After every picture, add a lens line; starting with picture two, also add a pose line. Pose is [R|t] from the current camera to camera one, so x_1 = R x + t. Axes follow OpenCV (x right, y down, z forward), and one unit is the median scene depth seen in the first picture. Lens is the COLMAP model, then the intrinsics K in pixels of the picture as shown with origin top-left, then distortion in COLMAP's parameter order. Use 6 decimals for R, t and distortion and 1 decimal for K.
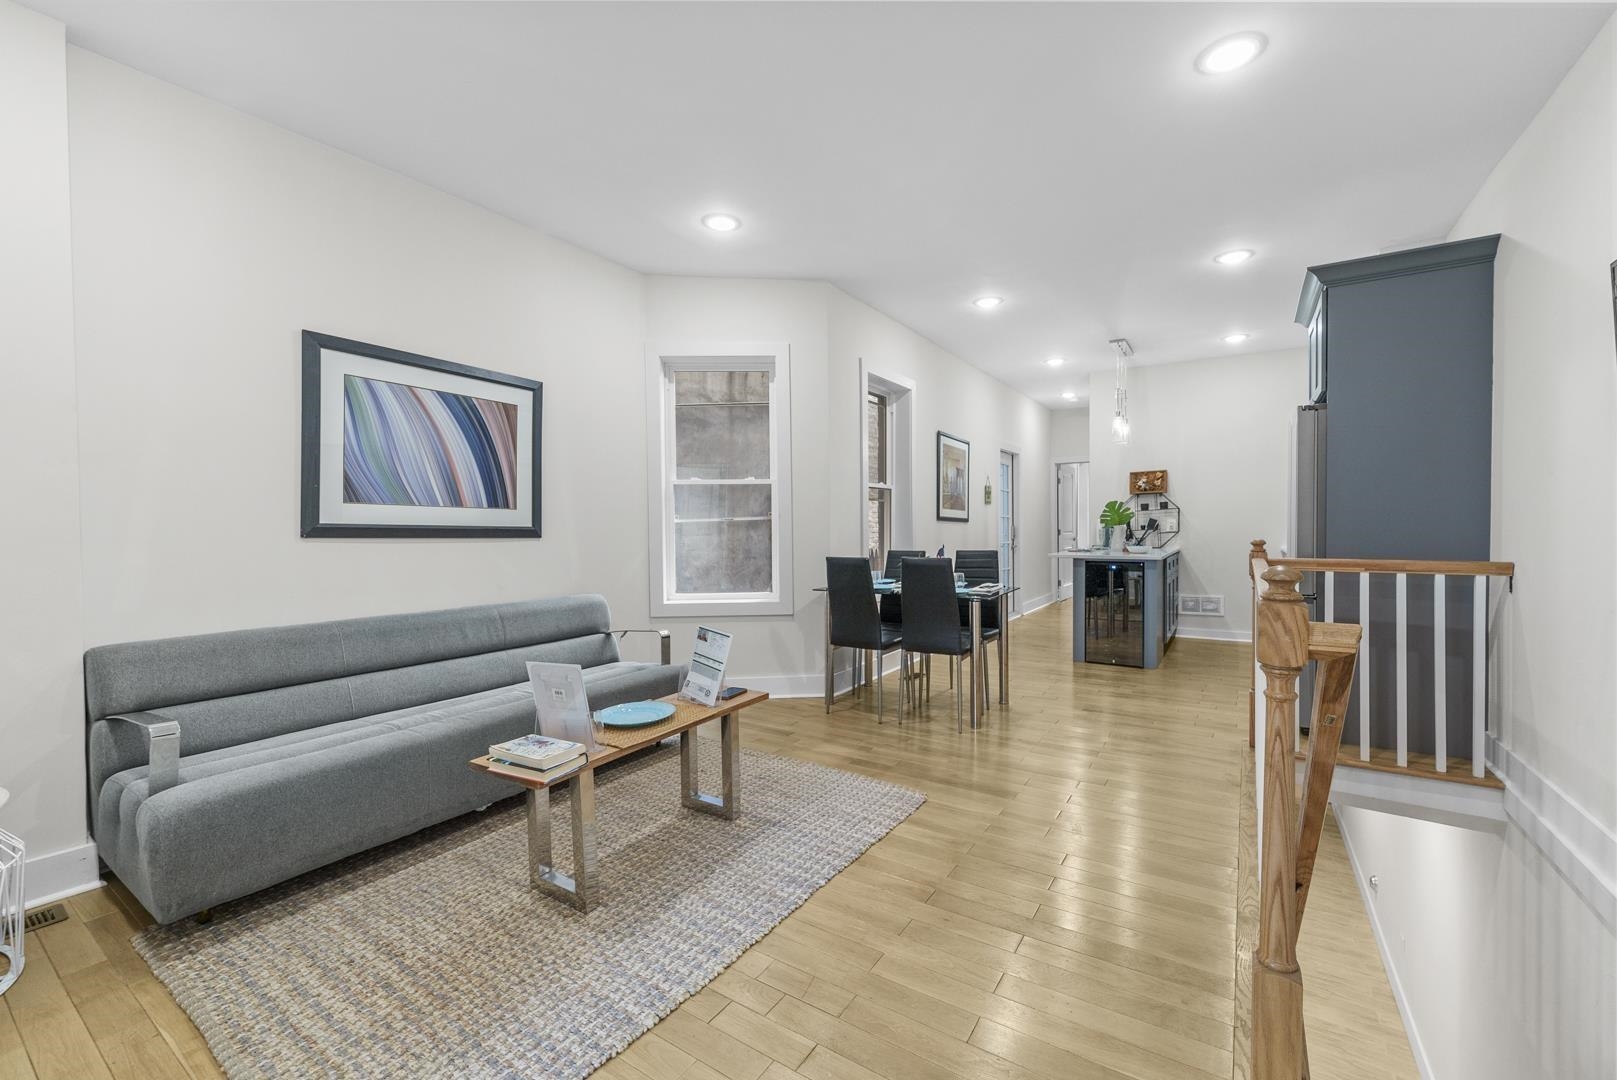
lens RADIAL K [[658.2, 0, 808.5], [0, 658.2, 540.0], [0, 0, 1]] dist [0.001799, -0.000207]
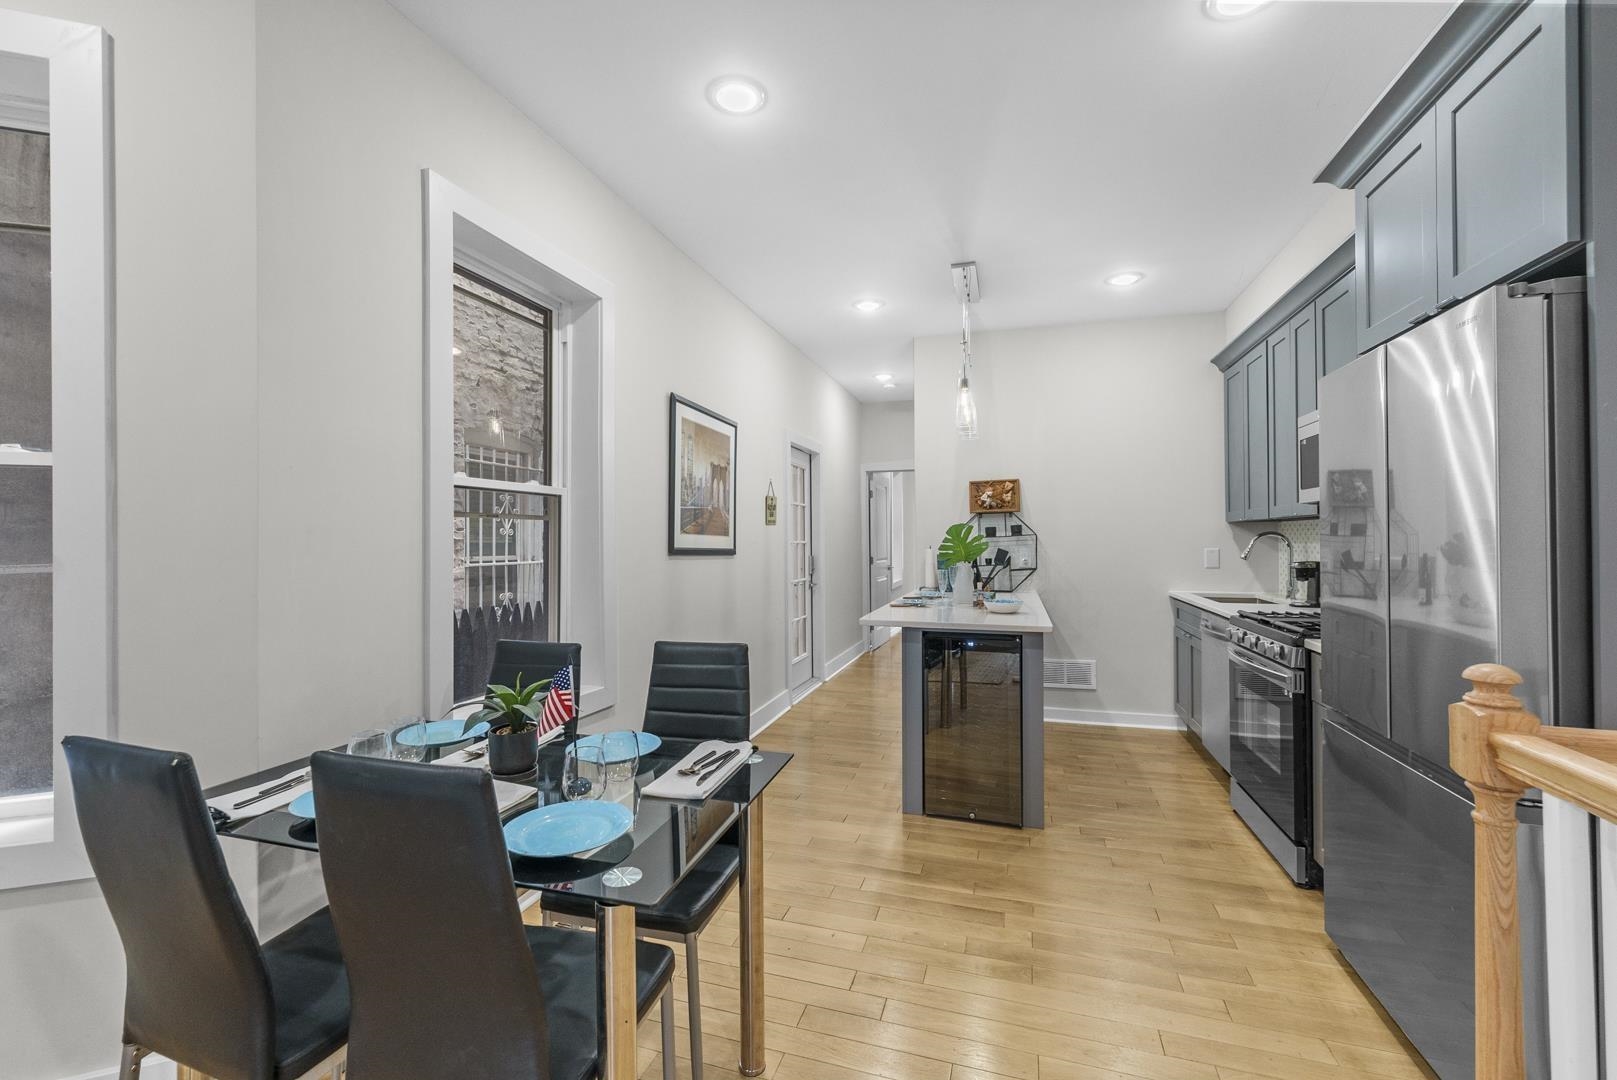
lens RADIAL K [[665.2, 0, 808.4], [0, 665.2, 528.3], [0, 0, 1]] dist [0.004304, -0.004213]
pose [[0.961992, 0.009350, 0.272916, 0.155794], [0.001569, 0.999208, -0.039766, -0.030116], [-0.273072, 0.038683, 0.961216, 0.433991]]
